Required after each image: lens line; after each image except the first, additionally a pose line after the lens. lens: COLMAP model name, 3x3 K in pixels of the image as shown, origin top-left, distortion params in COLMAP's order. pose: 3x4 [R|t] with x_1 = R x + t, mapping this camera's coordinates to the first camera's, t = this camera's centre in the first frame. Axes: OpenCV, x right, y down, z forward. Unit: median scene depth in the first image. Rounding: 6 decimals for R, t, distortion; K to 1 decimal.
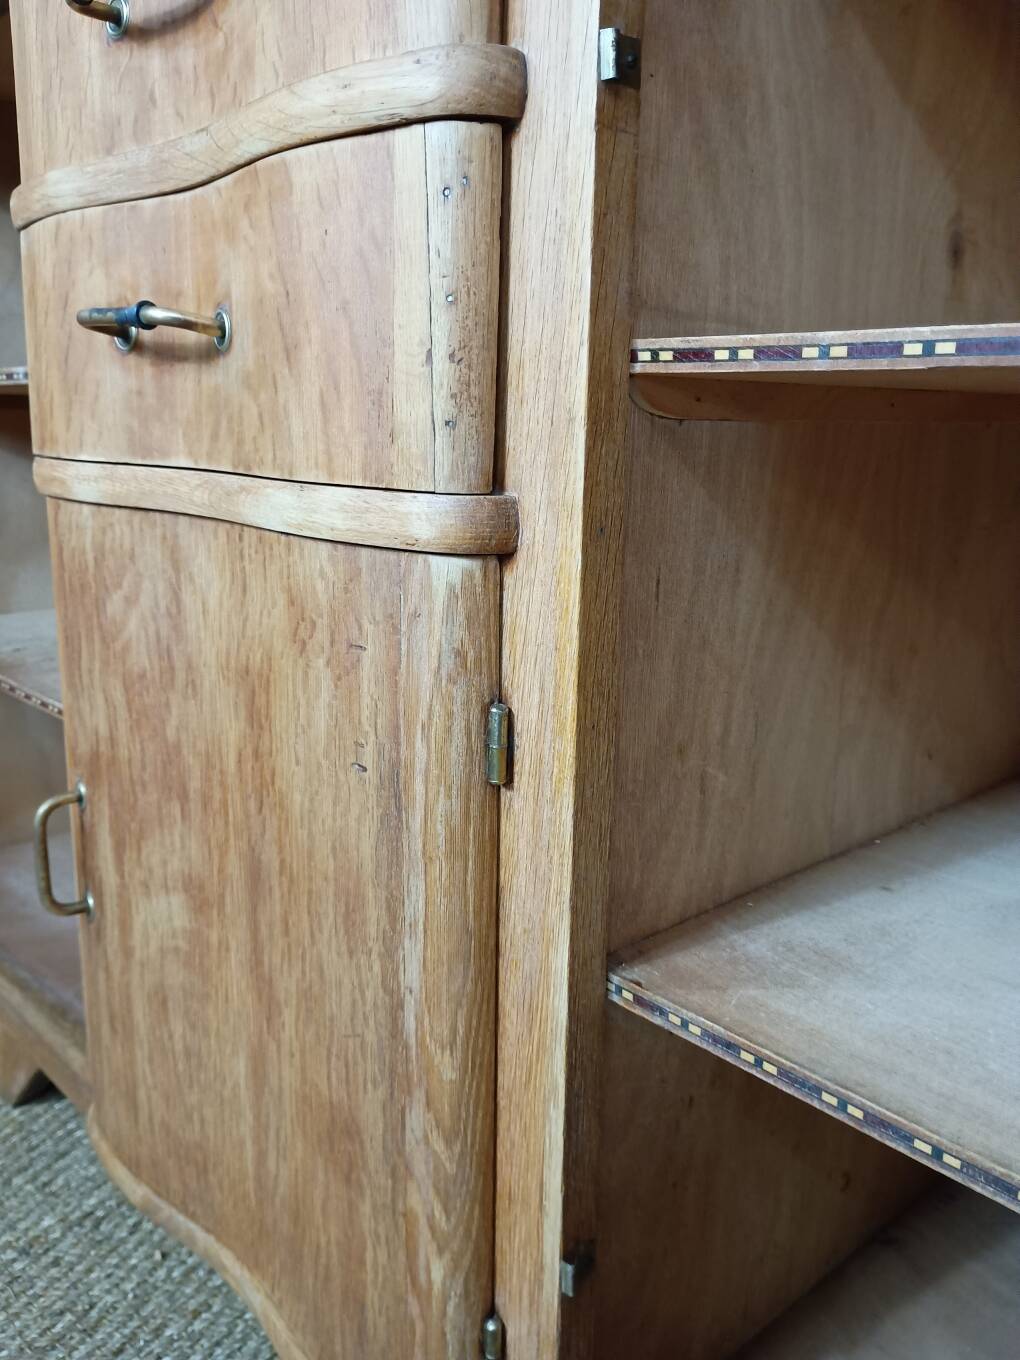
lens RADIAL K [[1119.6, 0, 534.3], [0, 1119.6, 672.2], [0, 0, 1]] dist [0.050567, -0.064262]
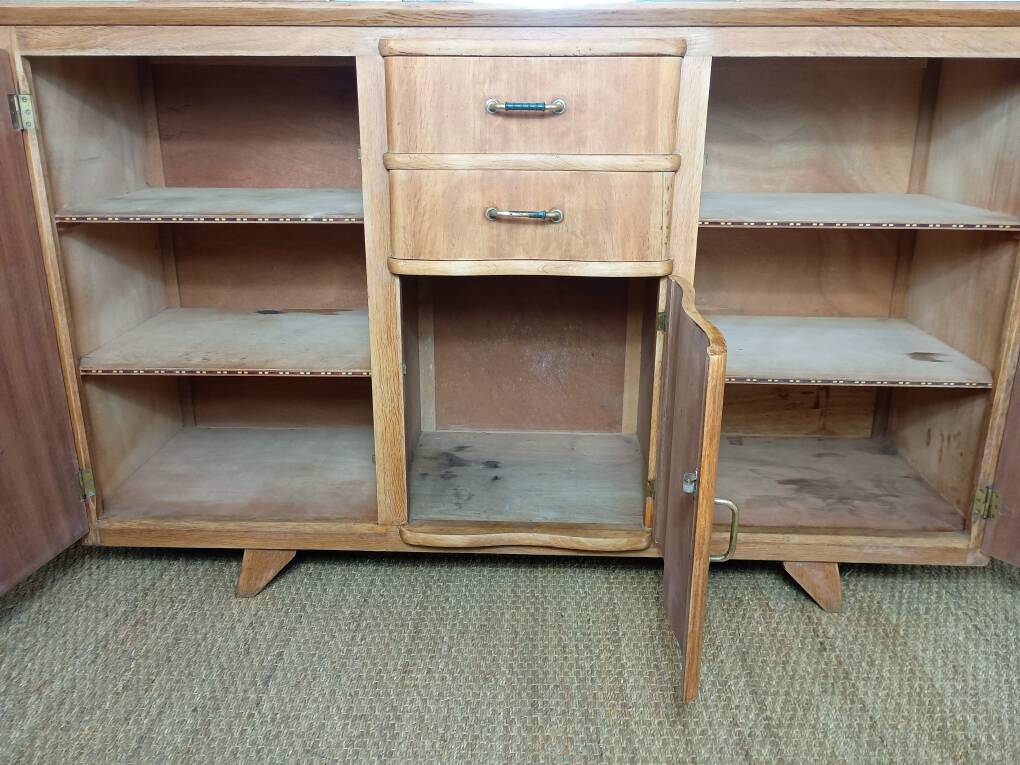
lens RADIAL K [[839.7, 0, 512.6], [0, 839.7, 384.7], [0, 0, 1]] dist [0.050567, -0.064262]
pose [[0.712294, -0.227315, 0.664052, -2.133778], [0.160802, 0.973790, 0.160858, -0.250013], [-0.683213, -0.007797, 0.730178, -0.682095]]
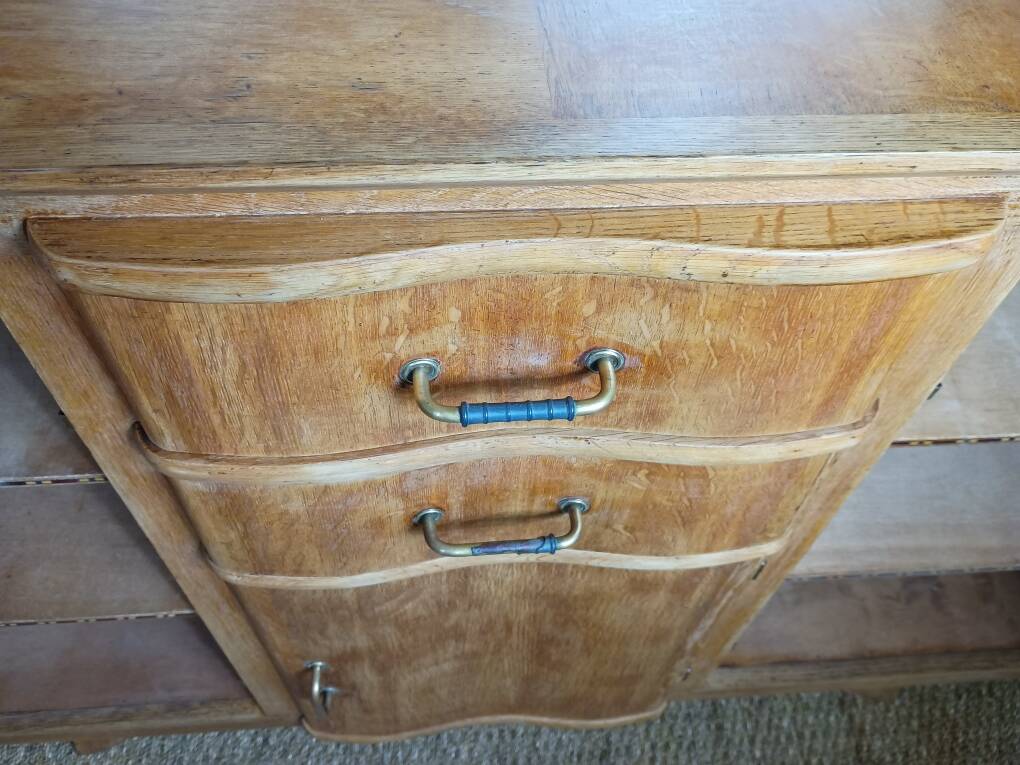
lens RADIAL K [[839.7, 0, 498.0], [0, 839.7, 360.3], [0, 0, 1]] dist [0.050567, -0.064262]
pose [[0.635329, -0.611633, 0.471447, -0.750090], [0.144256, 0.693743, 0.705628, -1.233795], [-0.758648, -0.380297, 0.528987, 0.606864]]
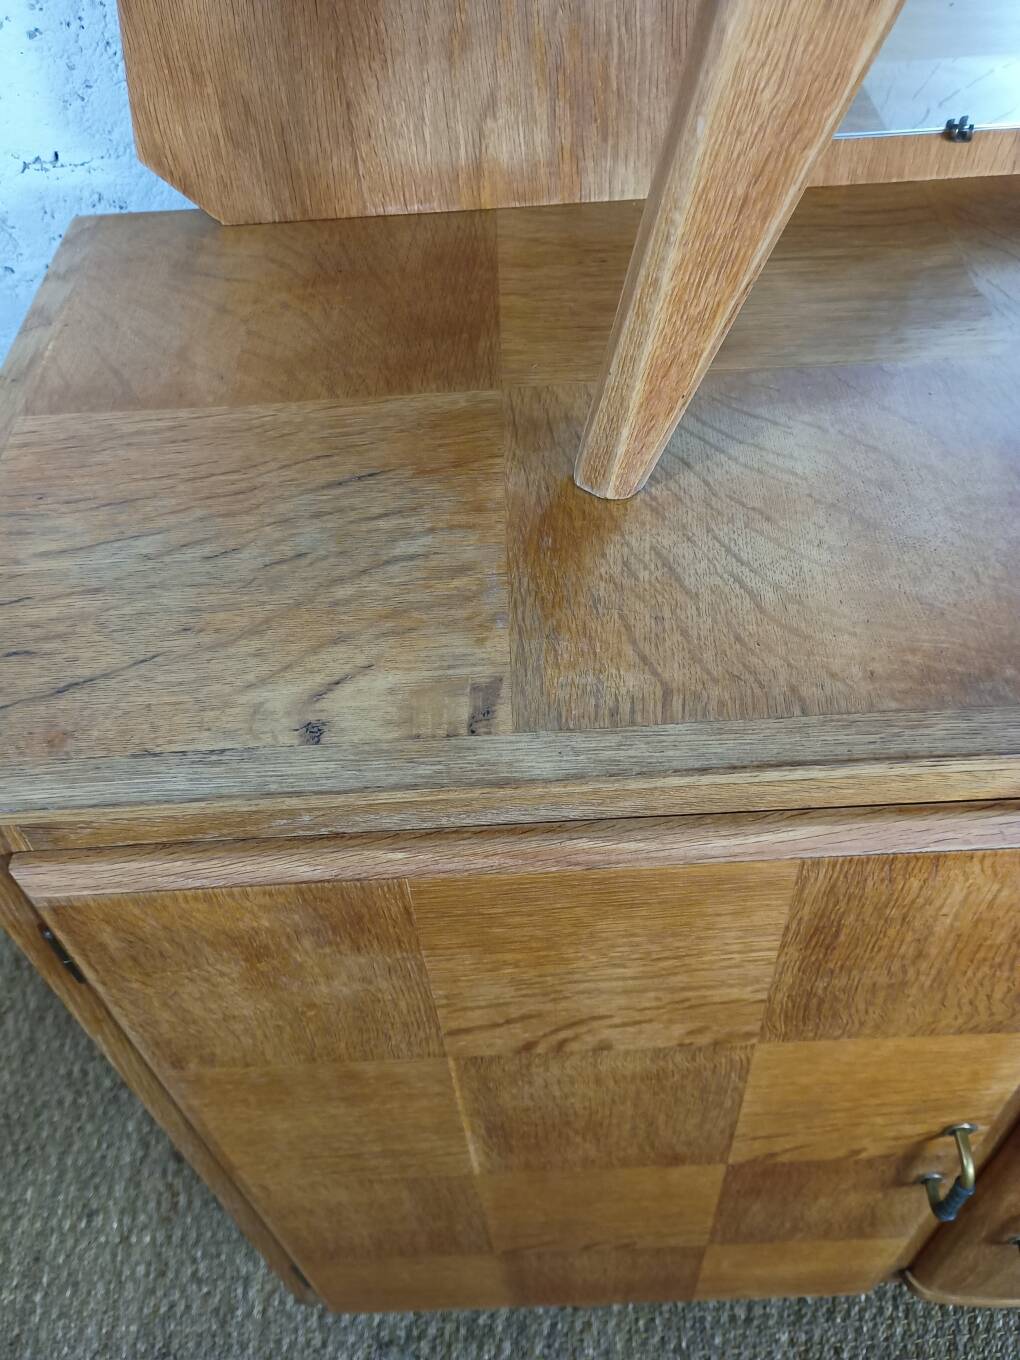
lens RADIAL K [[1119.6, 0, 514.1], [0, 1119.6, 657.5], [0, 0, 1]] dist [0.050567, -0.064262]
pose [[0.664385, -0.586890, 0.462766, -1.388125], [0.226549, 0.748185, 0.623614, -1.655616], [-0.712228, -0.309481, 0.630042, 1.204751]]
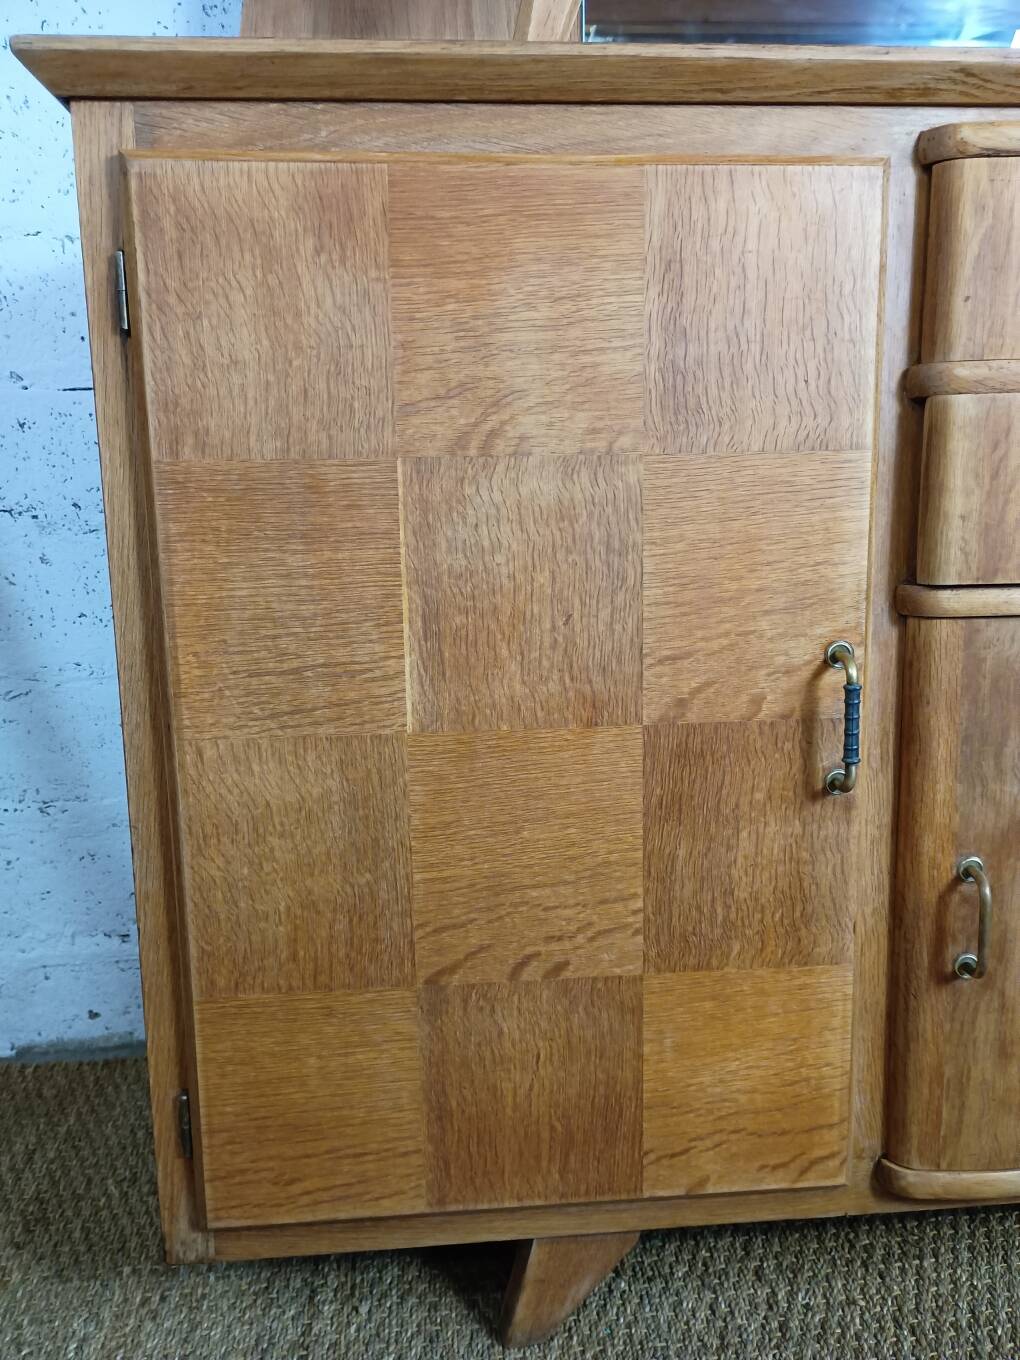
lens RADIAL K [[1119.6, 0, 509.9], [0, 1119.6, 687.6], [0, 0, 1]] dist [0.050567, -0.064262]
pose [[0.622848, -0.163535, 0.765060, -2.234982], [0.199833, 0.978725, 0.046519, -0.321068], [-0.756391, 0.123910, 0.642276, 0.848567]]
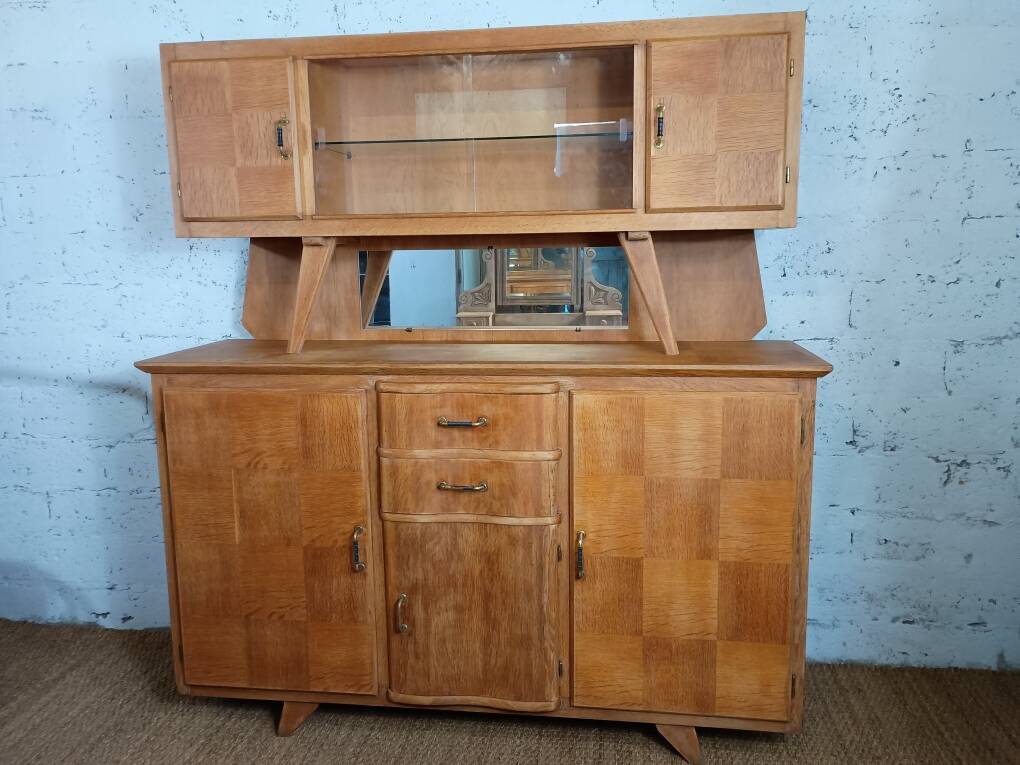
lens RADIAL K [[839.7, 0, 518.6], [0, 839.7, 384.5], [0, 0, 1]] dist [0.050567, -0.064262]
pose [[0.779190, -0.121667, 0.614866, -2.492558], [0.162911, 0.986577, -0.011230, -0.709837], [-0.605247, 0.108919, 0.788551, -2.173660]]
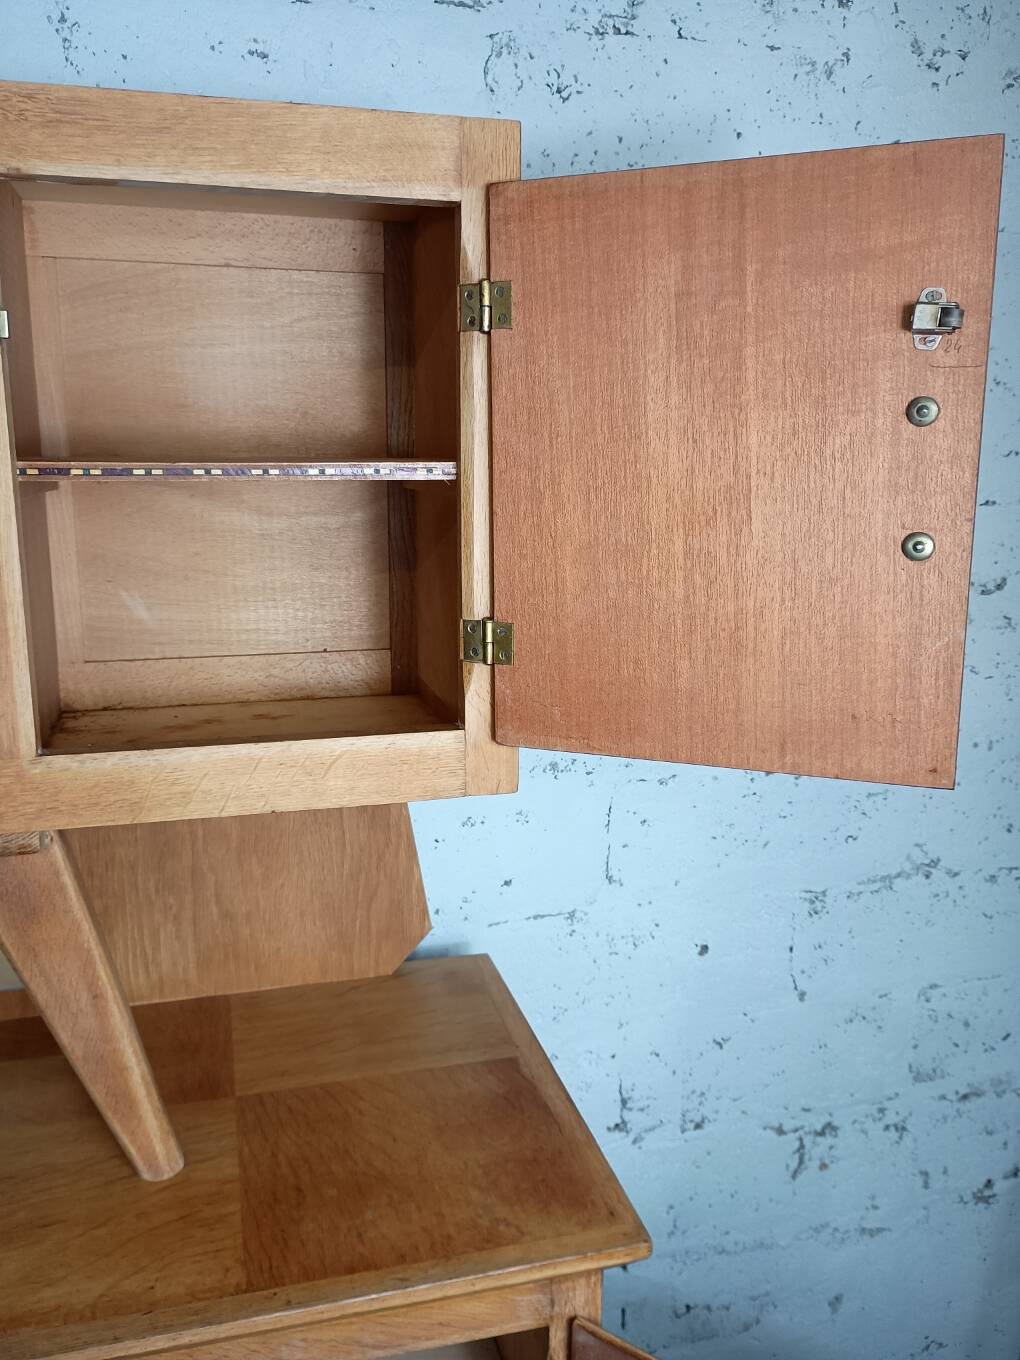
lens RADIAL K [[1119.6, 0, 517.7], [0, 1119.6, 681.8], [0, 0, 1]] dist [0.050567, -0.064262]
pose [[0.479634, -0.187604, 0.857179, -0.509022], [0.197905, 0.974835, 0.102617, -1.565513], [-0.854859, 0.120421, 0.504692, -0.882790]]
